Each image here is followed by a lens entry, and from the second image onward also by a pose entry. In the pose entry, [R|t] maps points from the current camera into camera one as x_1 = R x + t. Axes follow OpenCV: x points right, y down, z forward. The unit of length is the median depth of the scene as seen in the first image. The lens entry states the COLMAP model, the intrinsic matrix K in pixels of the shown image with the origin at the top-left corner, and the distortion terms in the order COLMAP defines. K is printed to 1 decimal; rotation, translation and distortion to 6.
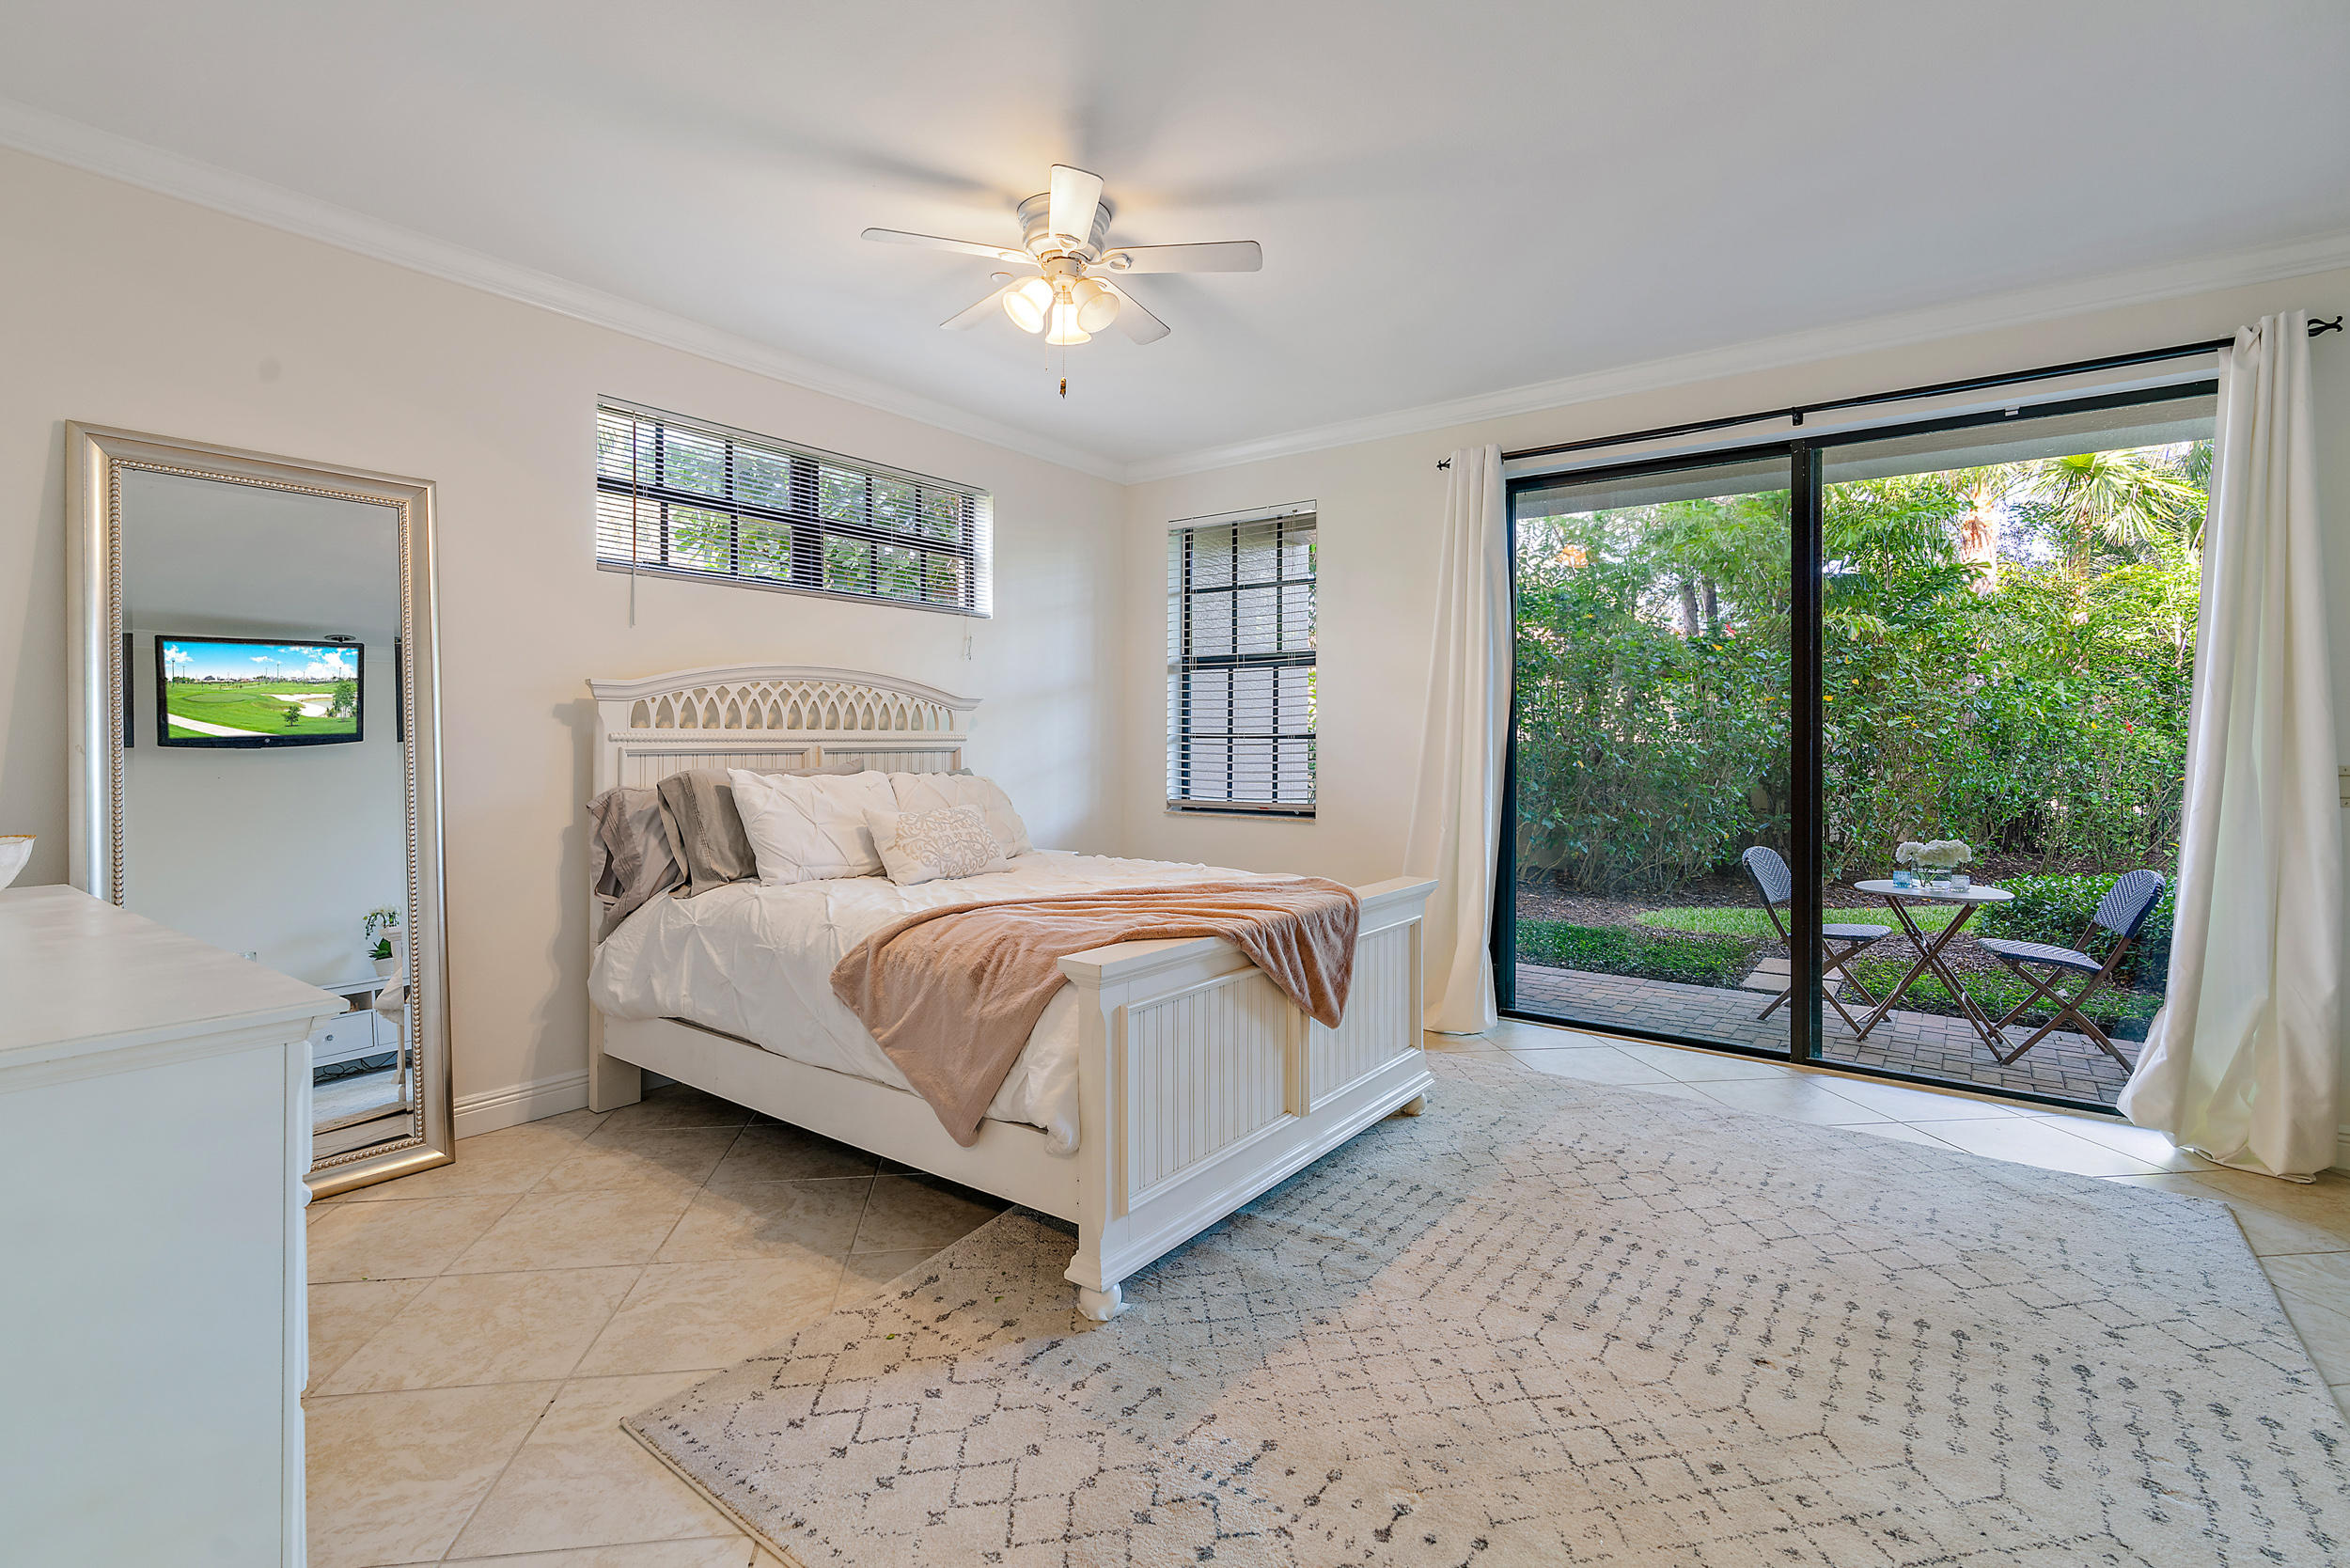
lens RADIAL K [[1063.9, 0, 1167.9], [0, 1063.9, 768.0], [0, 0, 1]] dist [-0.000756, 0.001579]
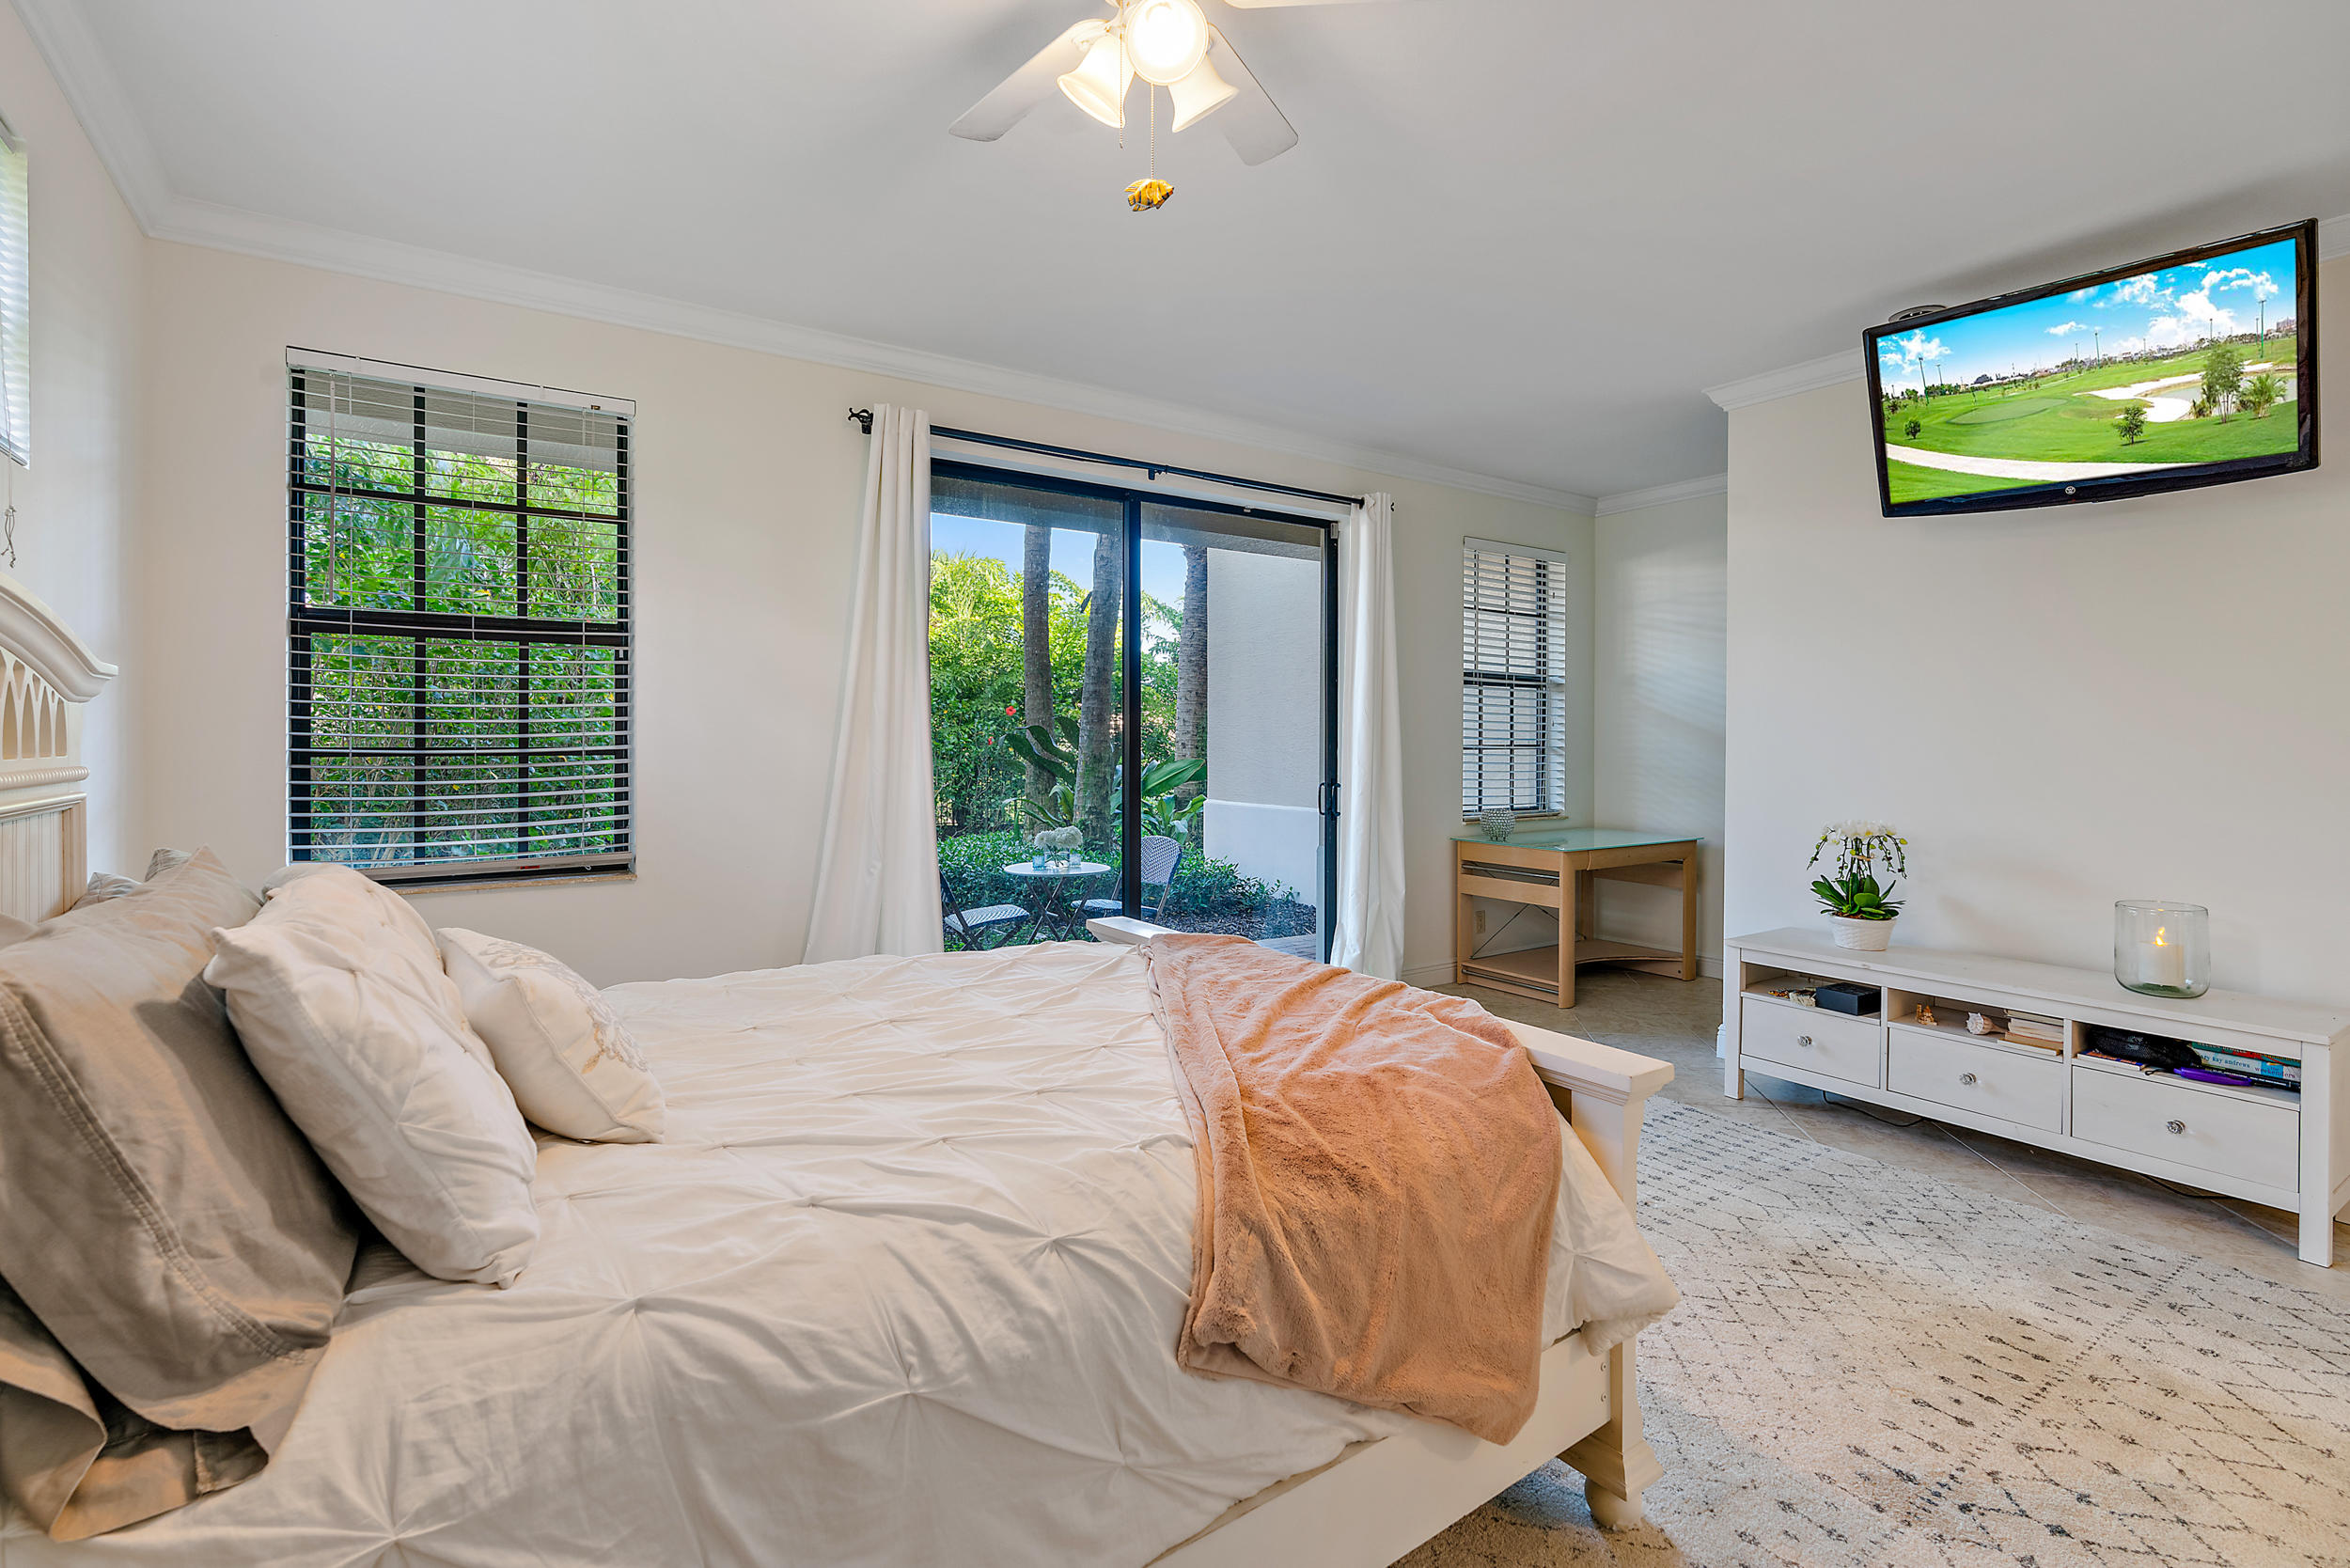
lens RADIAL K [[1063.9, 0, 1174.6], [0, 1063.9, 772.6], [0, 0, 1]] dist [-0.000756, 0.001579]
pose [[0.331094, -0.036498, 0.942892, -0.449921], [0.026852, 0.999211, 0.029249, -0.031975], [-0.943216, 0.015634, 0.331813, 0.527619]]
